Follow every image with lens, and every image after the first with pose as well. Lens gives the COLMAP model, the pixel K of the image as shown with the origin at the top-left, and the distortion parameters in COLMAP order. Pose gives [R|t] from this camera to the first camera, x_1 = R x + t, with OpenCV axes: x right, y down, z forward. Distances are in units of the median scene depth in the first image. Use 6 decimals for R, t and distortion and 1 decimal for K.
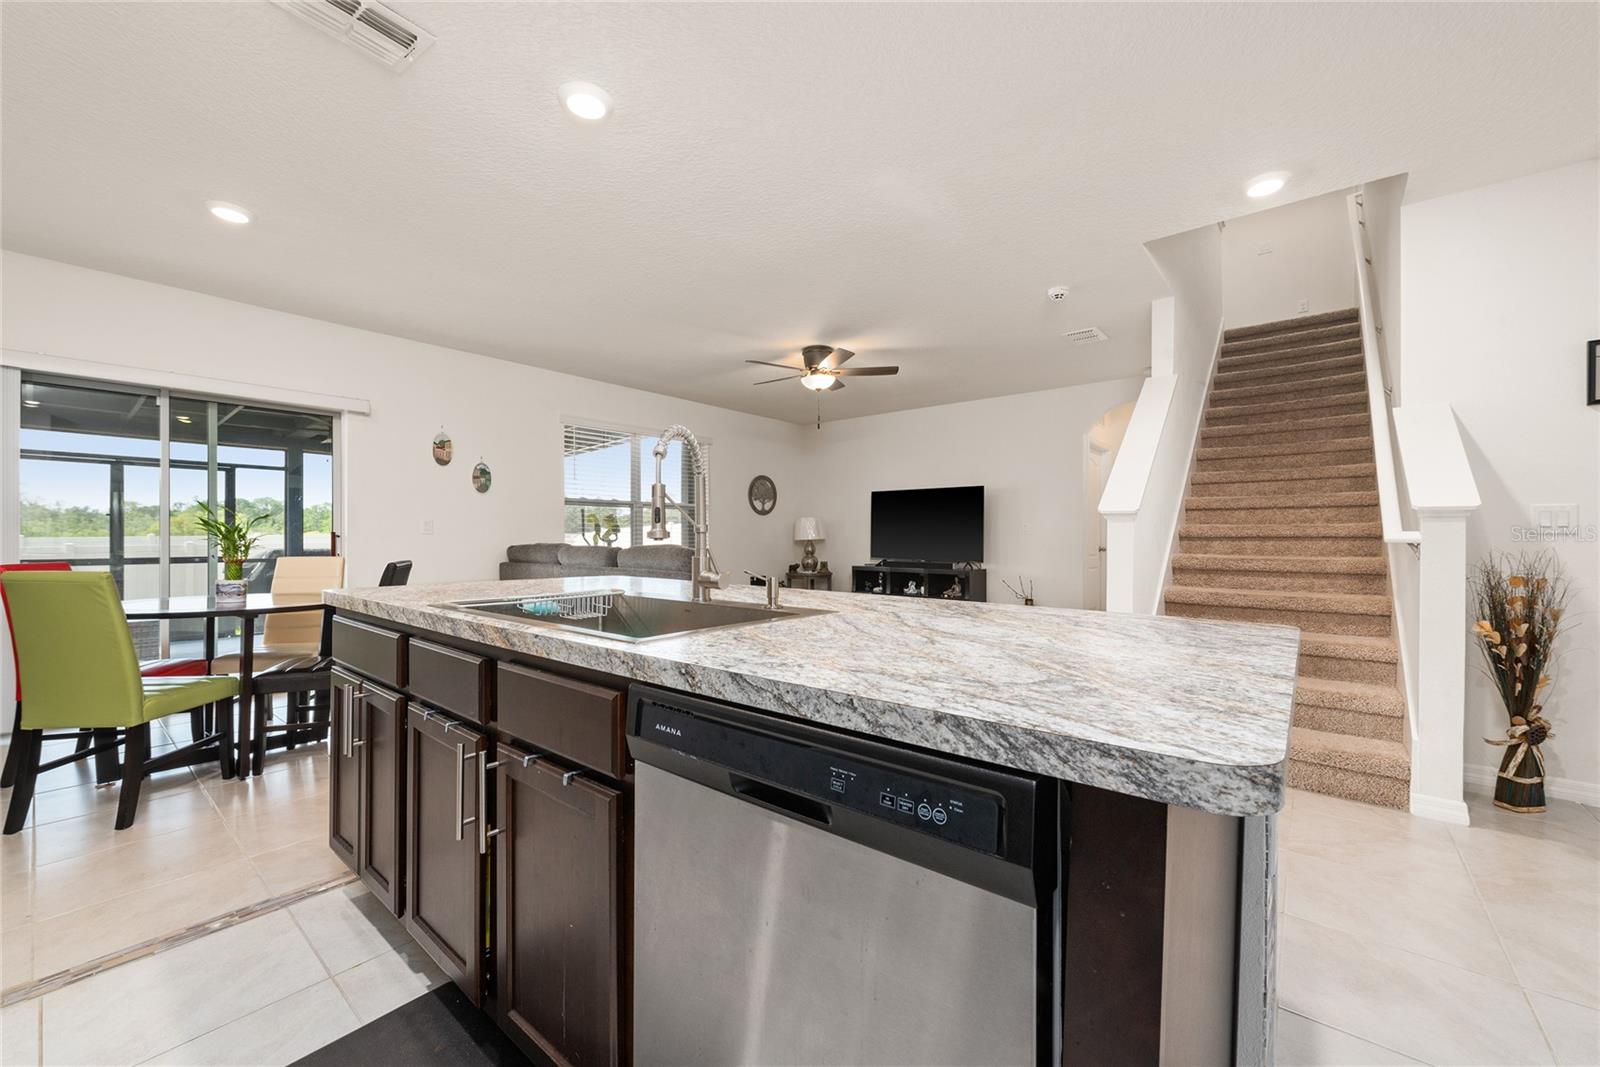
lens RADIAL K [[609.5, 0, 803.2], [0, 609.5, 531.9], [0, 0, 1]] dist [0.000744, 0.000005]
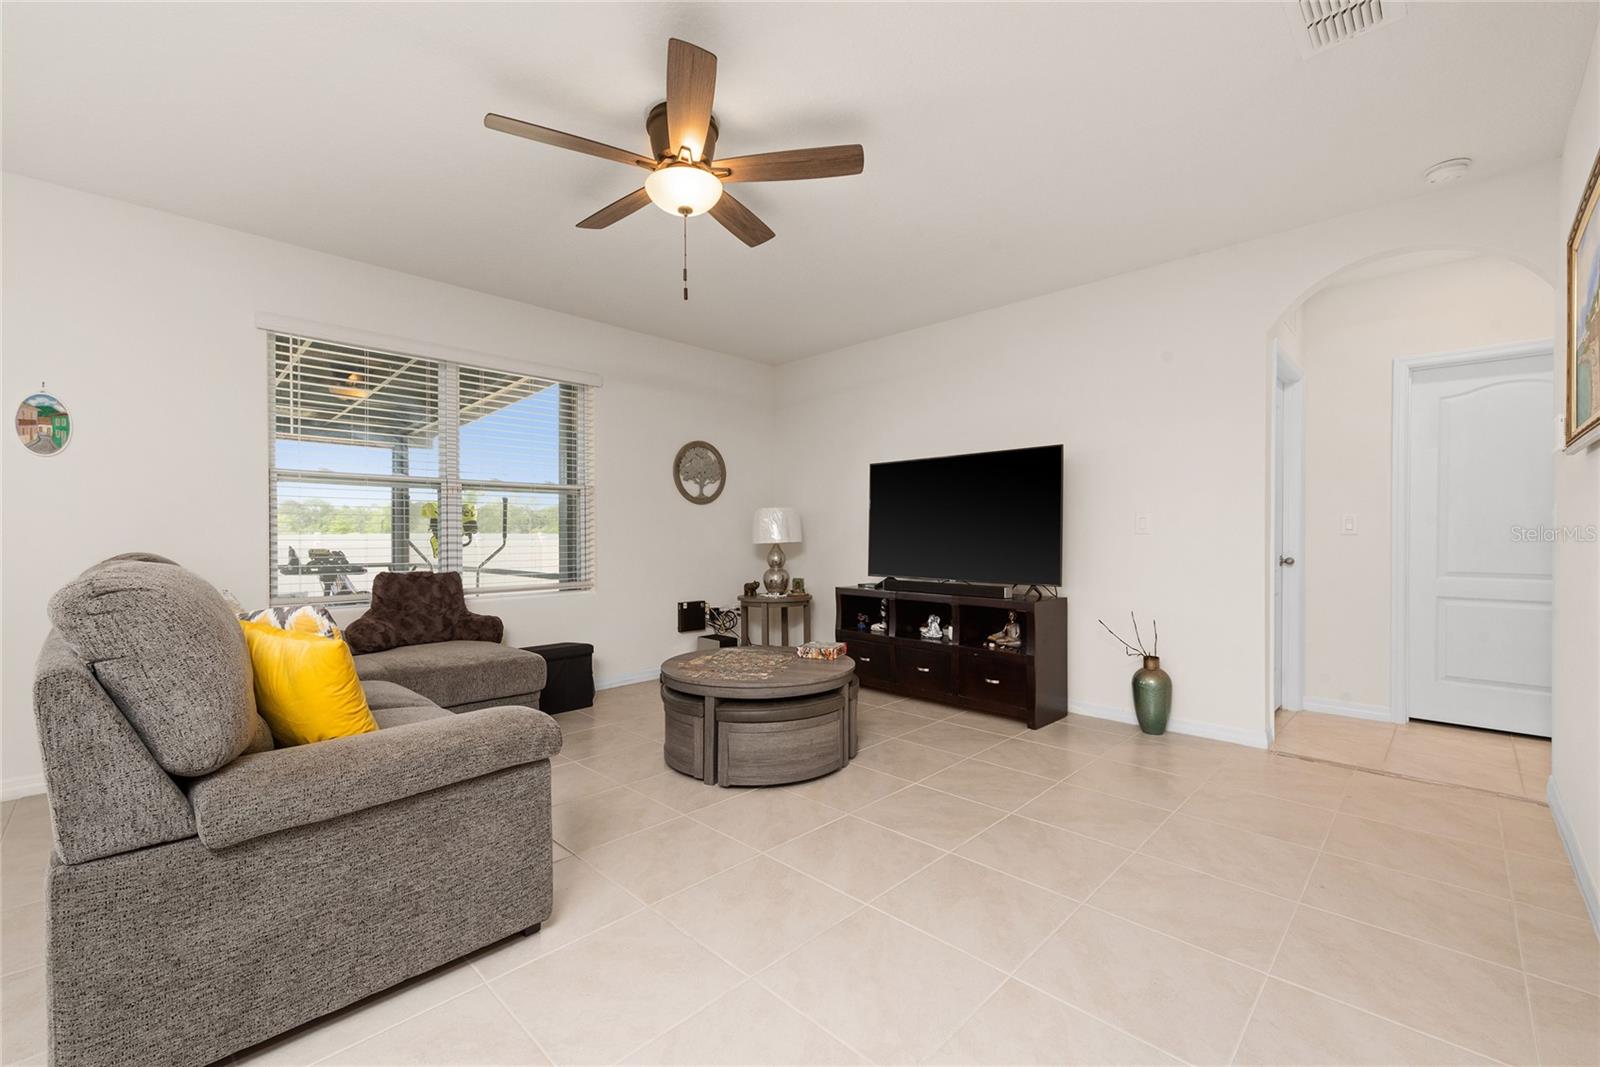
lens RADIAL K [[663.0, 0, 801.9], [0, 663.0, 535.4], [0, 0, 1]] dist [-0.000235, 0.000141]
pose [[0.996185, -0.002055, -0.087241, 0.102798], [0.002346, 0.999992, 0.003230, 0.002739], [0.087234, -0.003422, 0.996182, 0.344889]]
